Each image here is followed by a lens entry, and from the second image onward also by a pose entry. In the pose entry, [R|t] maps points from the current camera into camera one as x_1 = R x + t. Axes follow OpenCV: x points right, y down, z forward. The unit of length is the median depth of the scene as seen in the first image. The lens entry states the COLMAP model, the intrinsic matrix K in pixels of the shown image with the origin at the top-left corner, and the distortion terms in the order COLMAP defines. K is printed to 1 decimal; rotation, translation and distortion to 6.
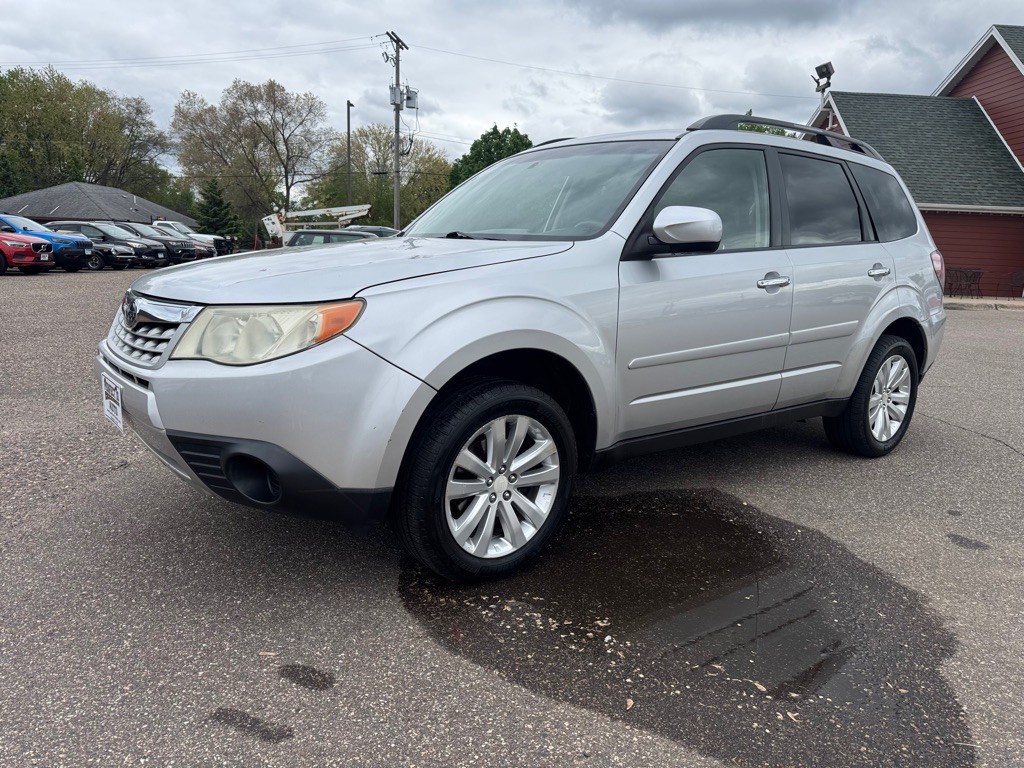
lens RADIAL K [[728.9, 0, 513.5], [0, 728.9, 396.1], [0, 0, 1]] dist [0.040439, -0.046292]
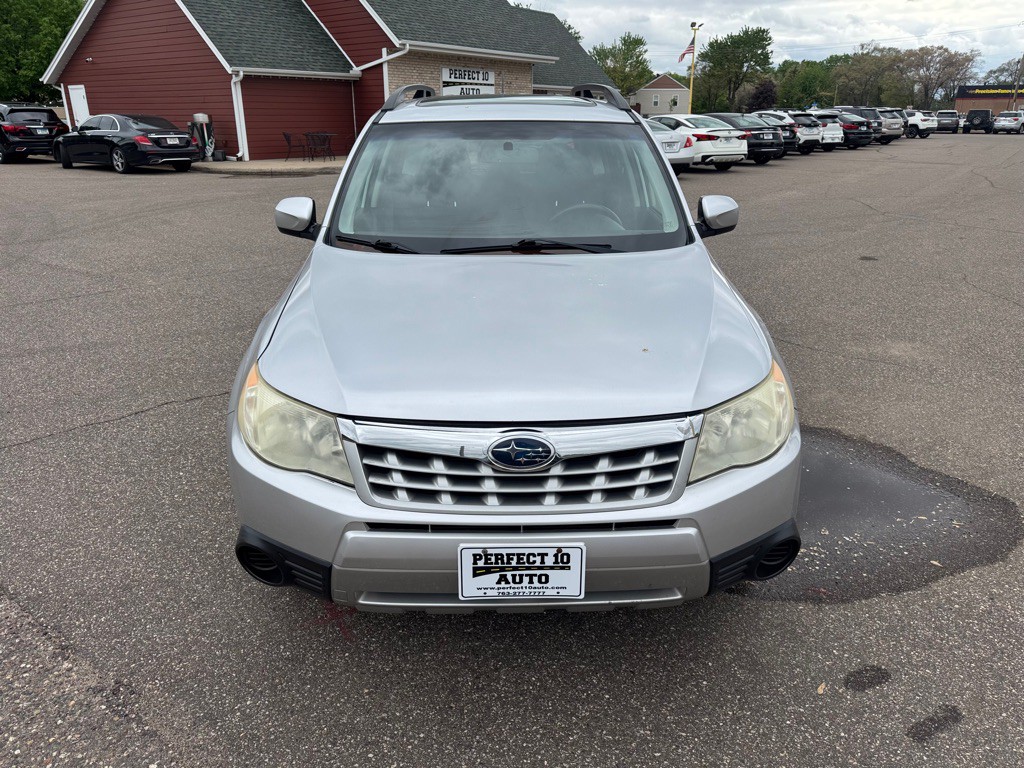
lens RADIAL K [[736.6, 0, 512.0], [0, 736.6, 384.0], [0, 0, 1]] dist [0.008124, -0.007748]
pose [[0.609969, -0.308891, 0.729742, -0.107896], [0.176692, 0.950730, 0.254741, -0.037981], [-0.772475, -0.026444, 0.634495, 0.055328]]
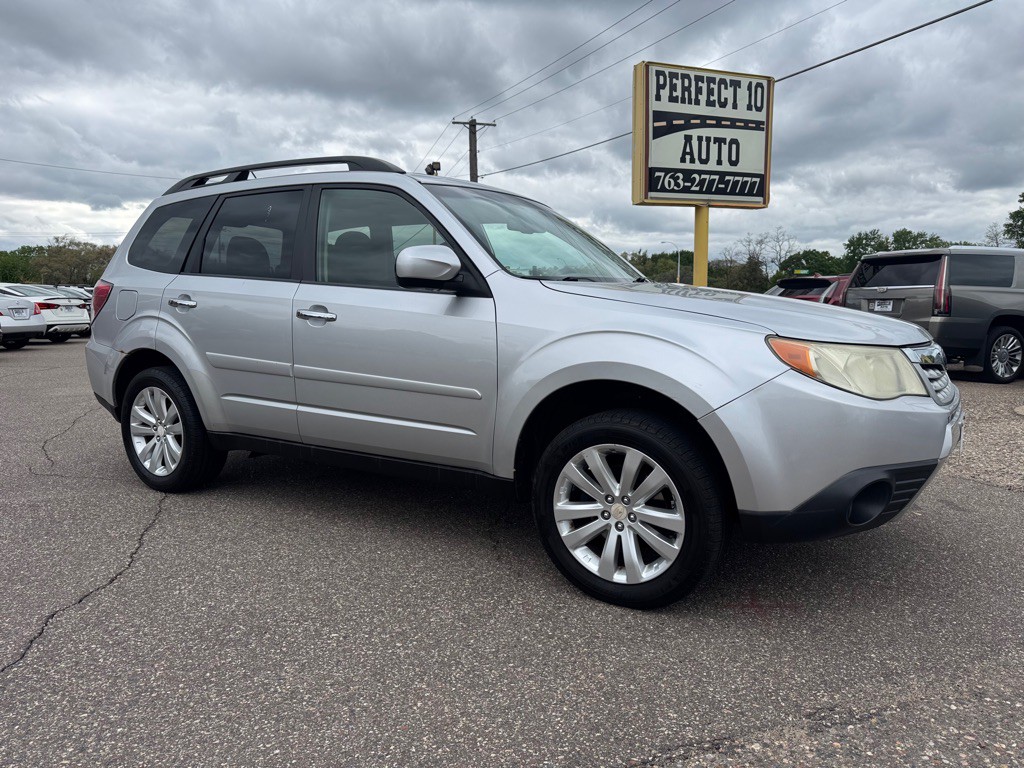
lens RADIAL K [[726.0, 0, 511.6], [0, 726.0, 396.6], [0, 0, 1]] dist [0.074662, -0.109605]
pose [[-0.314146, -0.156492, 0.936388, -0.140830], [0.177425, 0.959266, 0.219840, -0.043007], [-0.932648, 0.235200, -0.273584, 0.198702]]
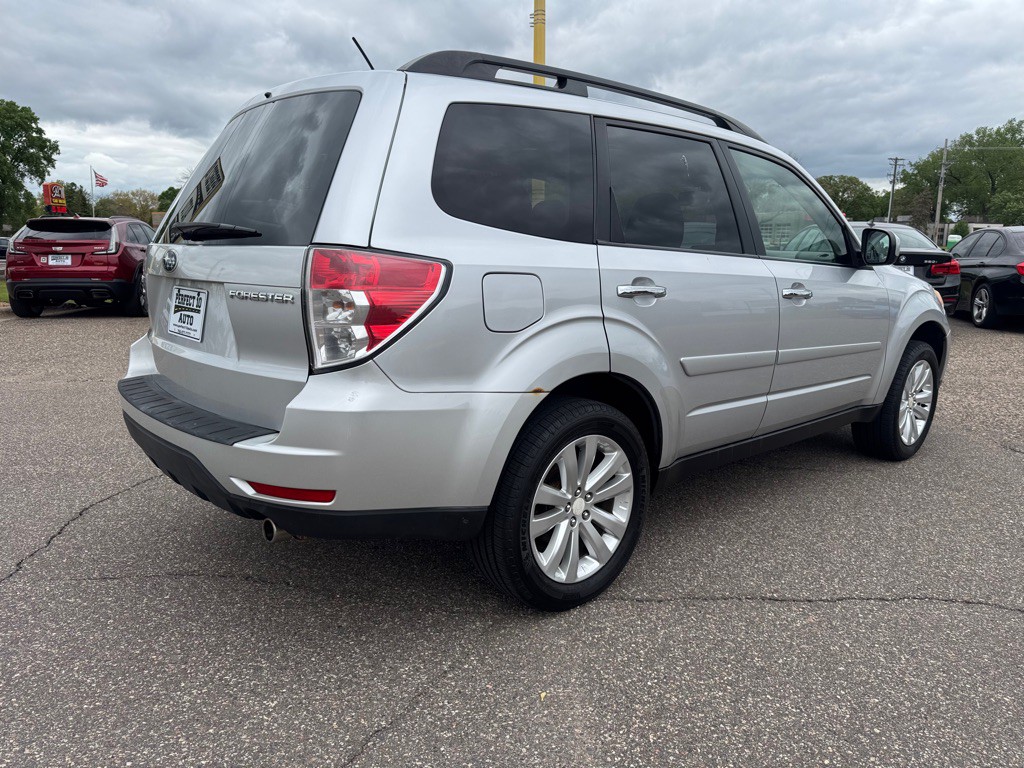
lens RADIAL K [[732.5, 0, 510.1], [0, 732.5, 389.1], [0, 0, 1]] dist [0.030422, -0.031930]
pose [[-0.997965, -0.033903, -0.053997, 0.057132], [-0.052148, 0.921303, 0.385334, -0.066046], [0.036684, 0.387366, -0.921196, 0.316123]]
